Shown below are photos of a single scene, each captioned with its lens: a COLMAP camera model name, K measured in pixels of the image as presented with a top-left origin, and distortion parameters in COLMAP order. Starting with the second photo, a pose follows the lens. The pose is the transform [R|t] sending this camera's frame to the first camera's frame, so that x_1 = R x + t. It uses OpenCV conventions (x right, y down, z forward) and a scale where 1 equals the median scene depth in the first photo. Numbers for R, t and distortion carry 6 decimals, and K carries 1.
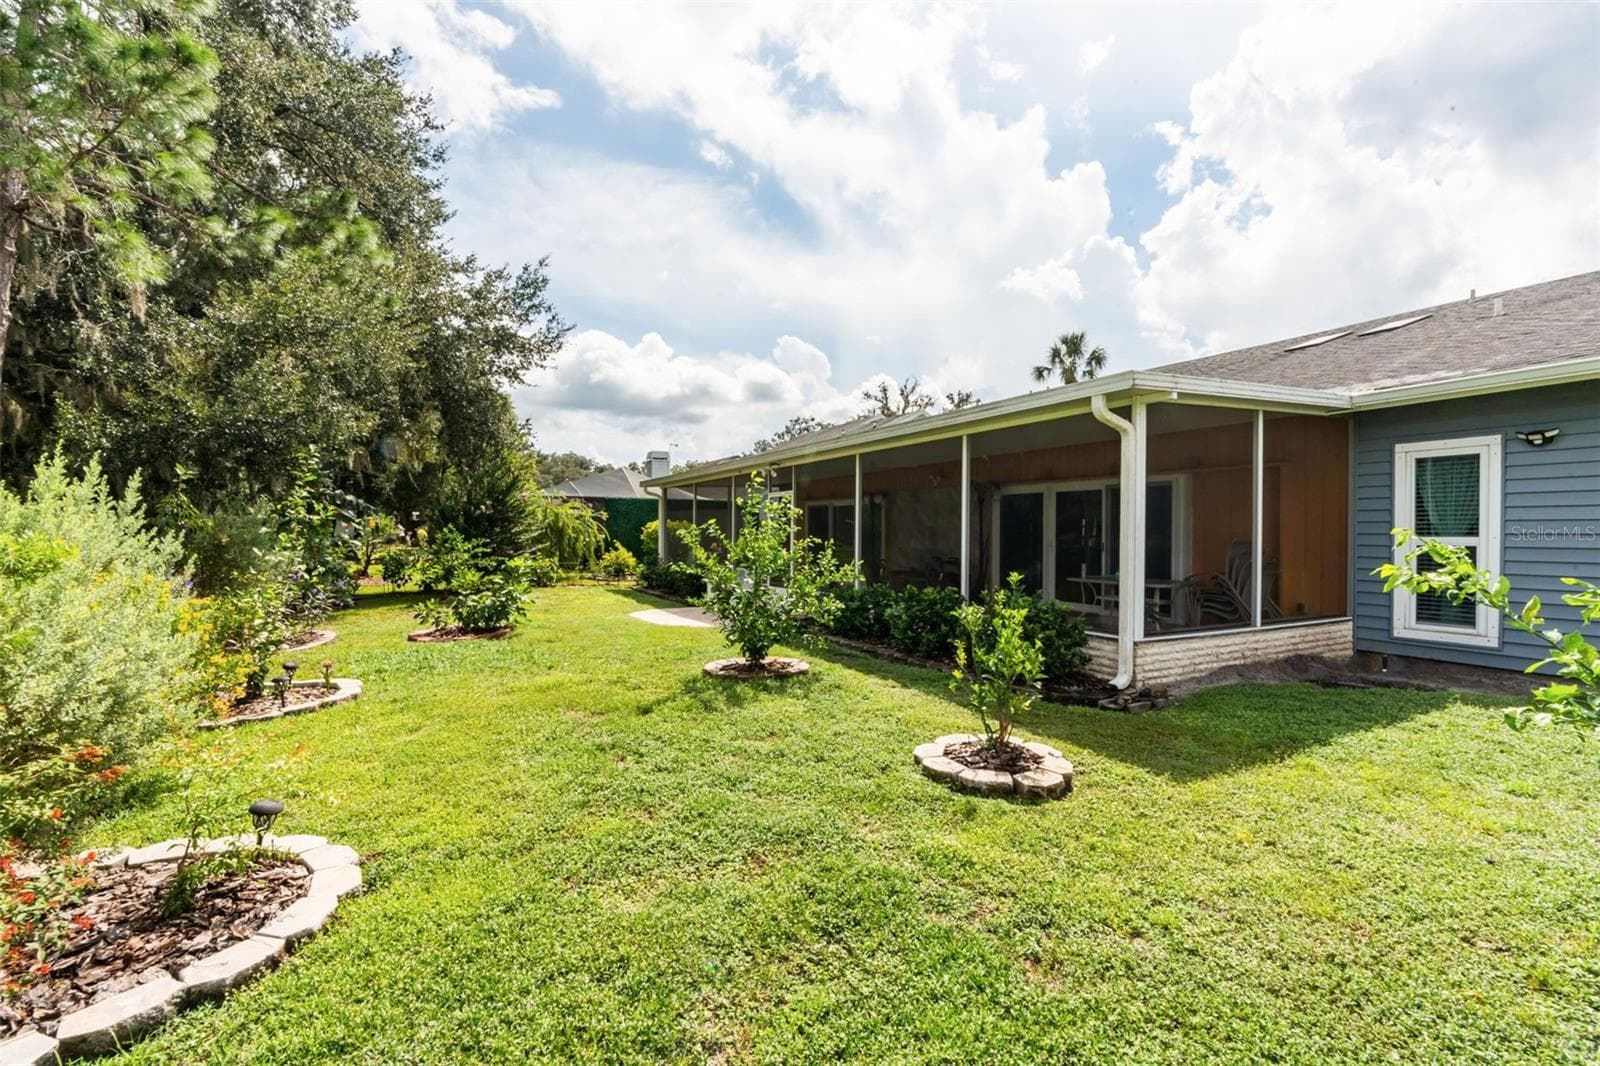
lens RADIAL K [[722.1, 0, 800.0], [0, 722.1, 533.0], [0, 0, 1]] dist [-0.011532, 0.006219]
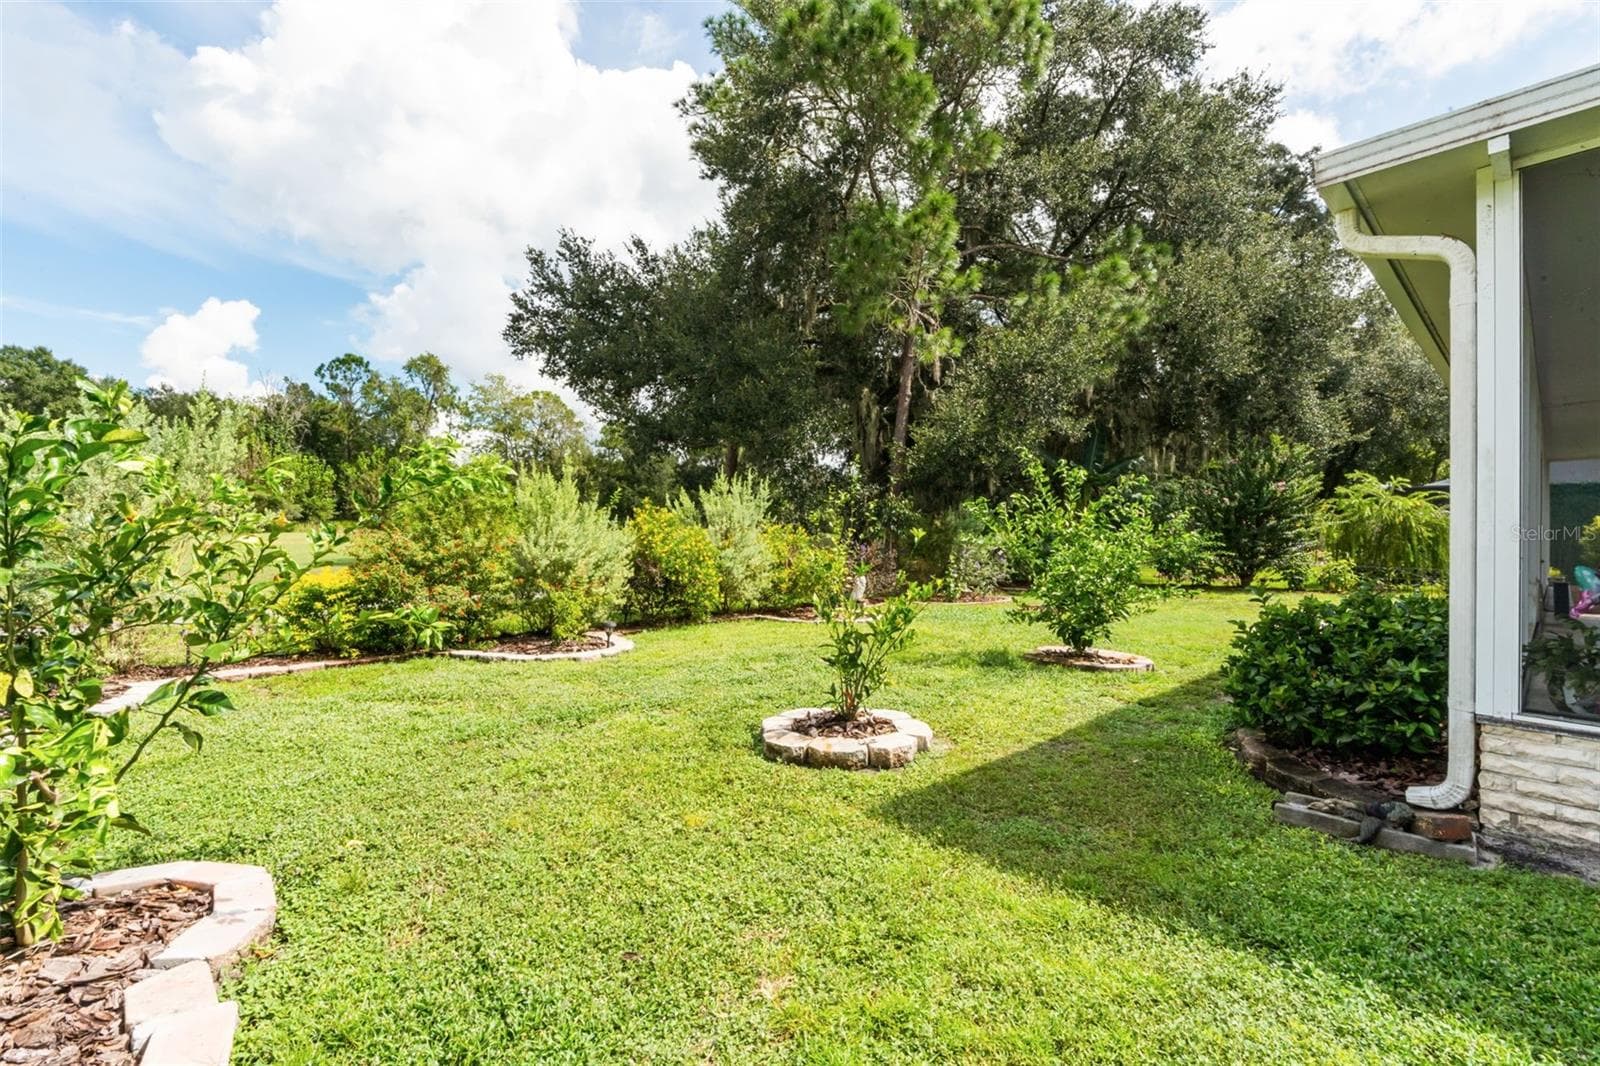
lens RADIAL K [[722.1, 0, 800.0], [0, 722.1, 533.0], [0, 0, 1]] dist [-0.011532, 0.006219]
pose [[0.282709, 0.006427, -0.959184, 0.772814], [-0.018799, 0.999823, 0.001159, 0.043886], [0.959021, 0.017704, 0.282780, 0.462571]]
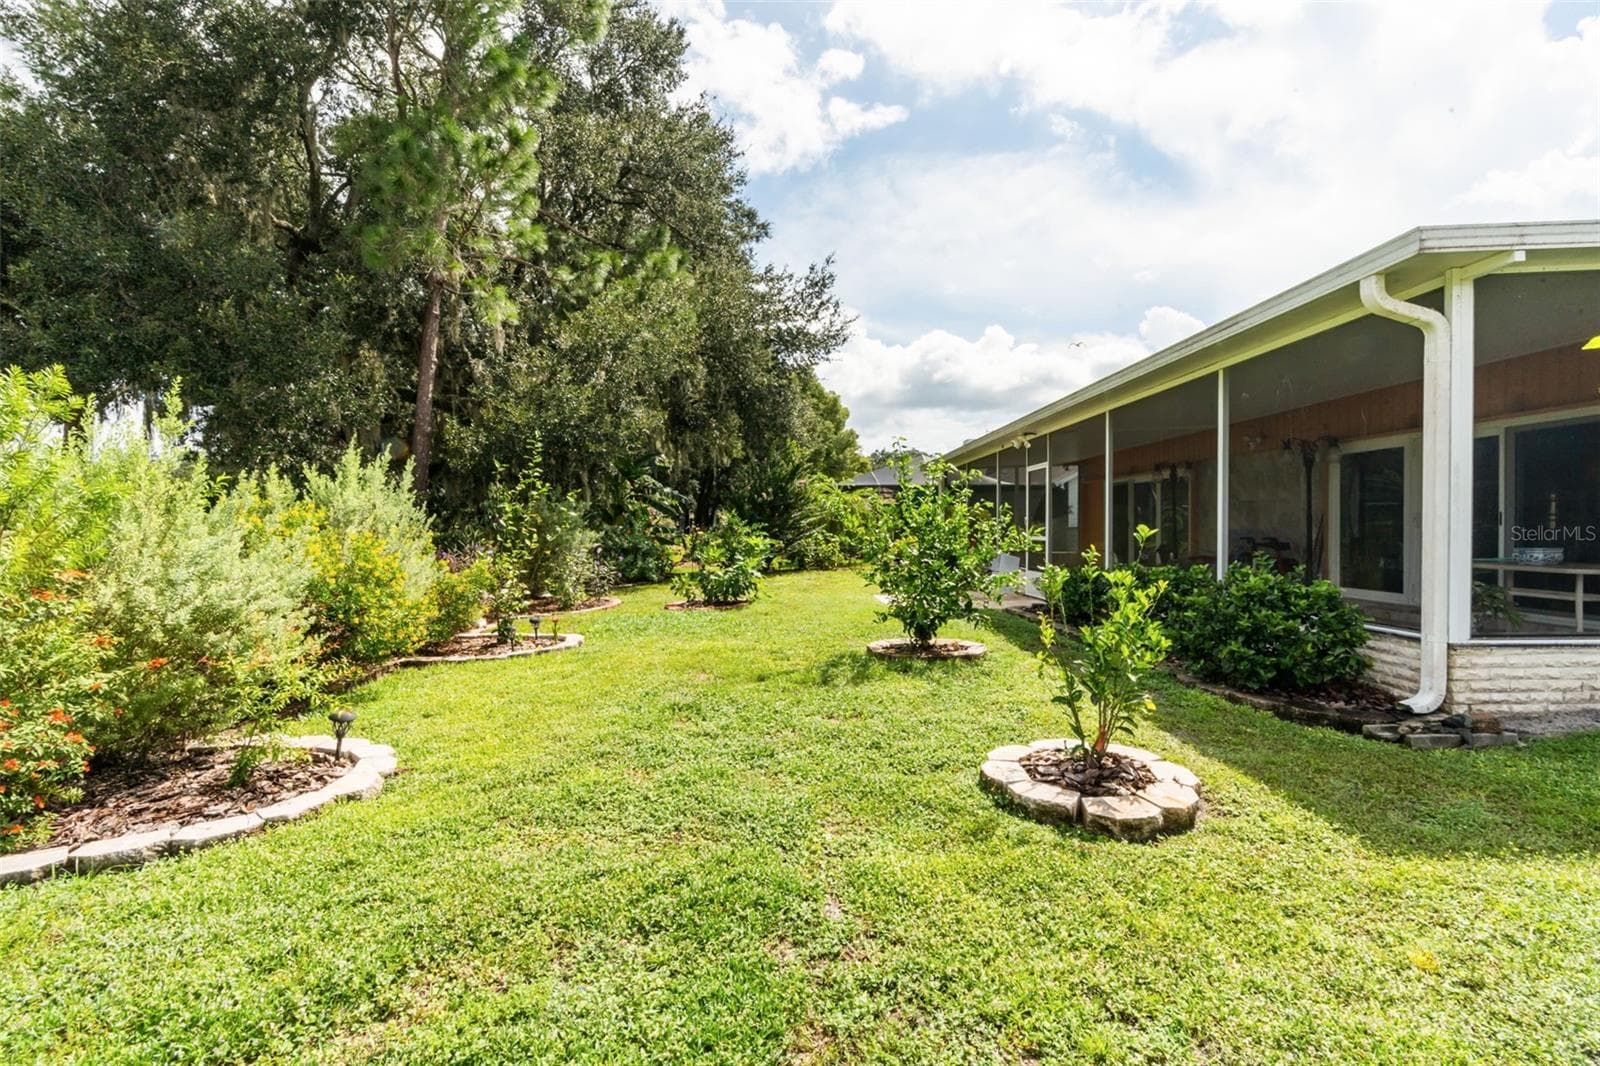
lens RADIAL K [[722.1, 0, 800.0], [0, 722.1, 533.0], [0, 0, 1]] dist [-0.011532, 0.006219]
pose [[0.890112, -0.006133, -0.455700, 0.234913], [0.009352, 0.999945, 0.004809, 0.040749], [0.455645, -0.008543, 0.890120, 0.144530]]
